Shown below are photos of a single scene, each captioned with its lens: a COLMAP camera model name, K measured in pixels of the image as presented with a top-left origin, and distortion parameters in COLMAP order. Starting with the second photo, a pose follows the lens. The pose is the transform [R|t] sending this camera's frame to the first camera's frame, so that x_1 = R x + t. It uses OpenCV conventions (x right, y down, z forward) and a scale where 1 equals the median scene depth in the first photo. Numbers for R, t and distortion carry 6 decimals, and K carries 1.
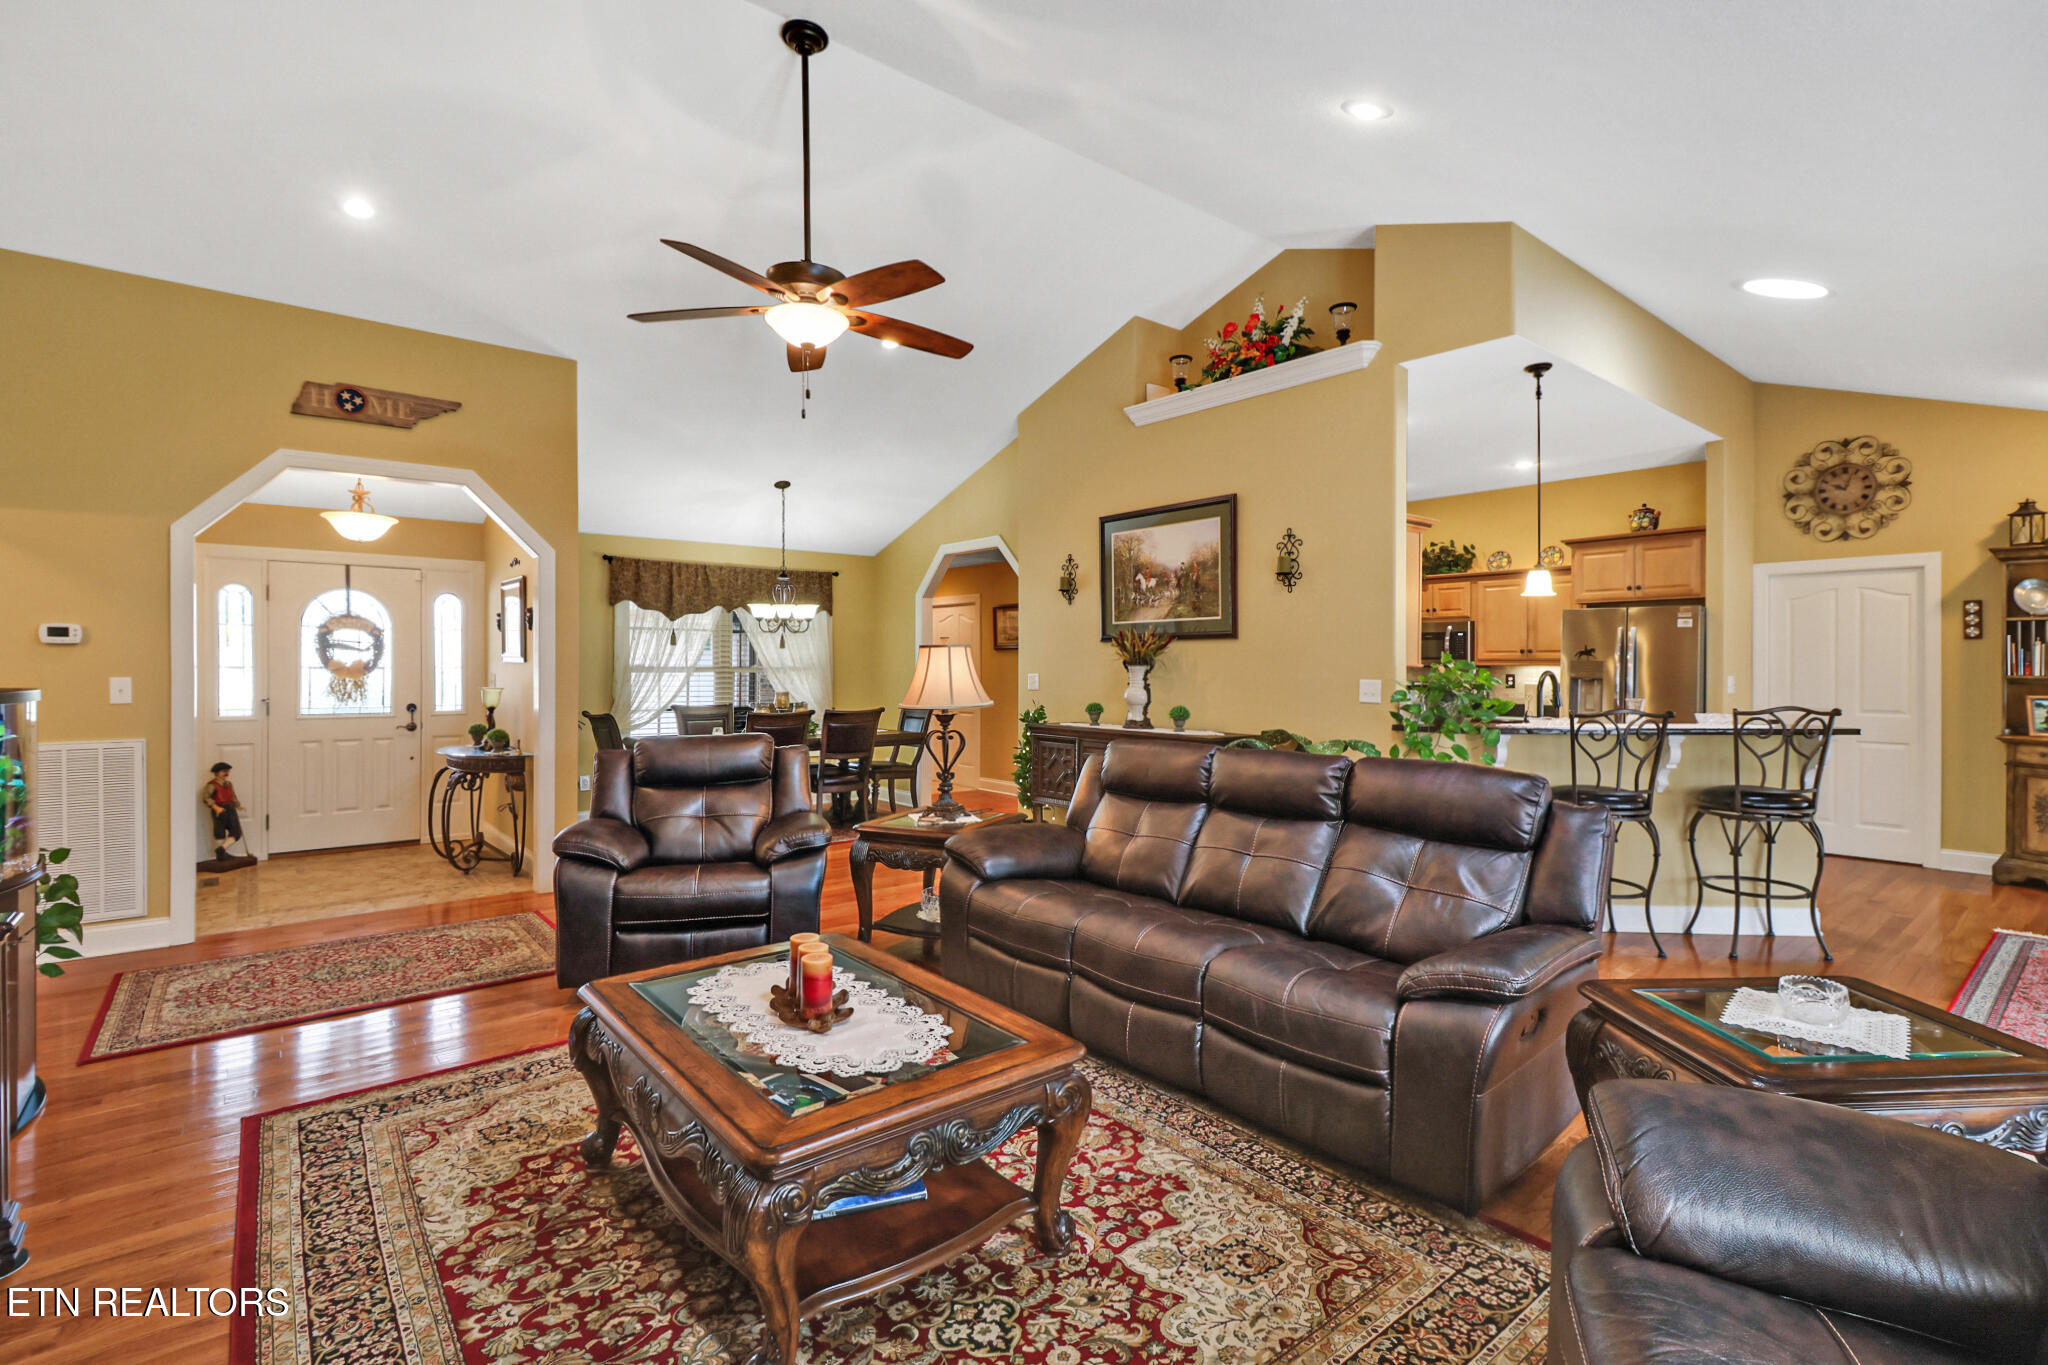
lens RADIAL K [[954.6, 0, 1024.1], [0, 954.6, 663.3], [0, 0, 1]] dist [-0.000518, -0.014955]
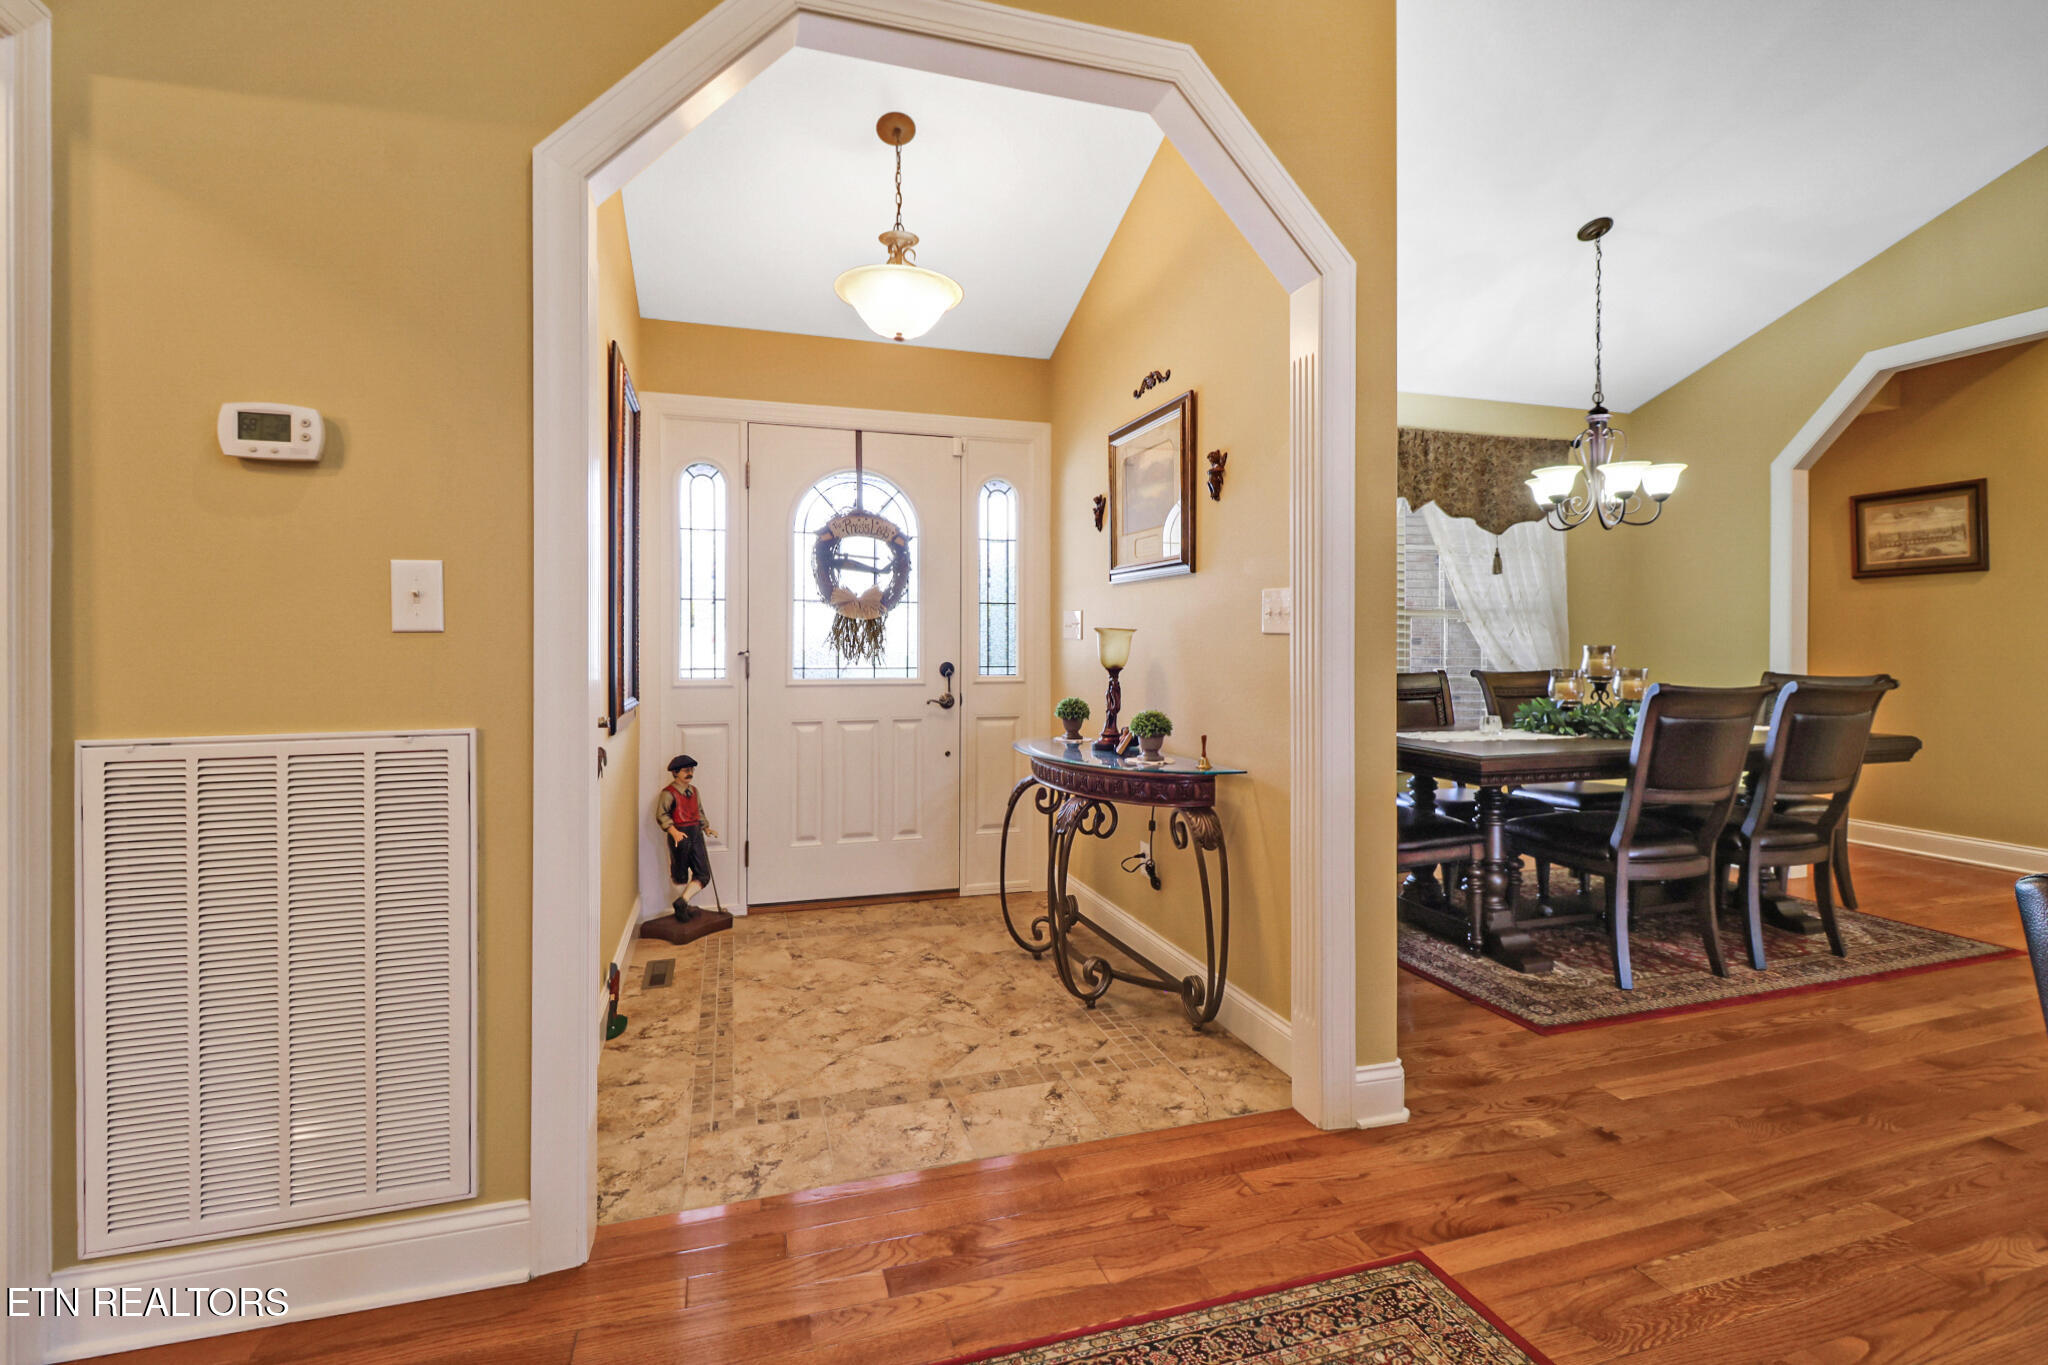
lens RADIAL K [[943.9, 0, 1031.1], [0, 943.9, 646.9], [0, 0, 1]] dist [0.002296, -0.008712]
pose [[0.930824, -0.000375, -0.365468, -0.389373], [0.001577, 0.999994, 0.002990, 0.031672], [0.365465, -0.003359, 0.930819, 0.481667]]
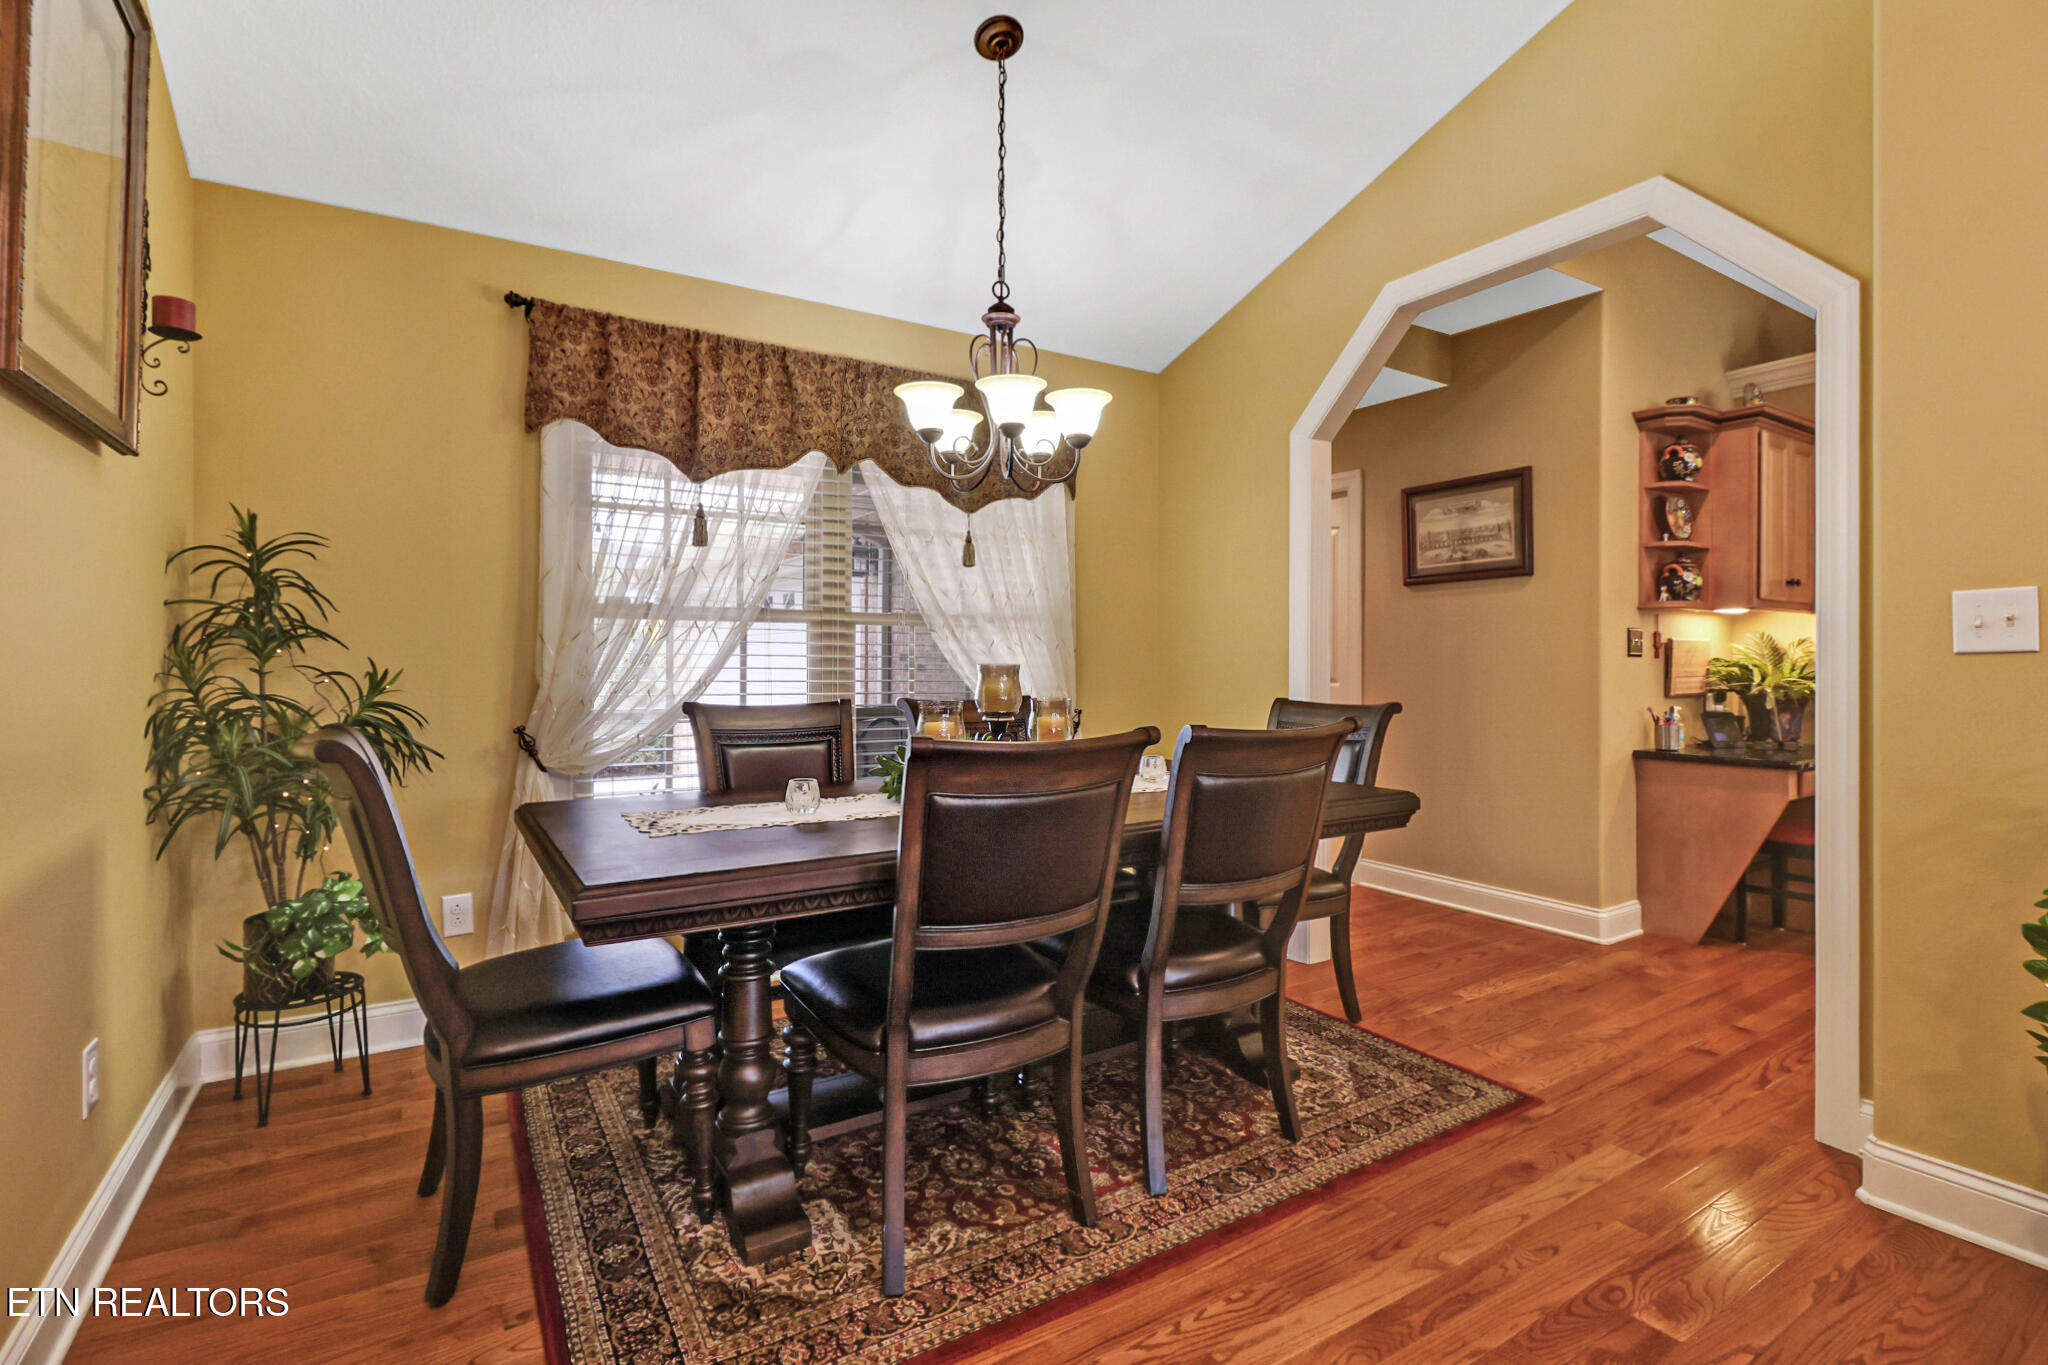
lens RADIAL K [[947.1, 0, 1021.7], [0, 947.1, 653.5], [0, 0, 1]] dist [0.010345, -0.000356]
pose [[0.992236, 0.000302, -0.124365, -0.227657], [-0.001222, 0.999972, -0.007324, 0.031493], [0.124359, 0.007419, 0.992210, 0.756691]]
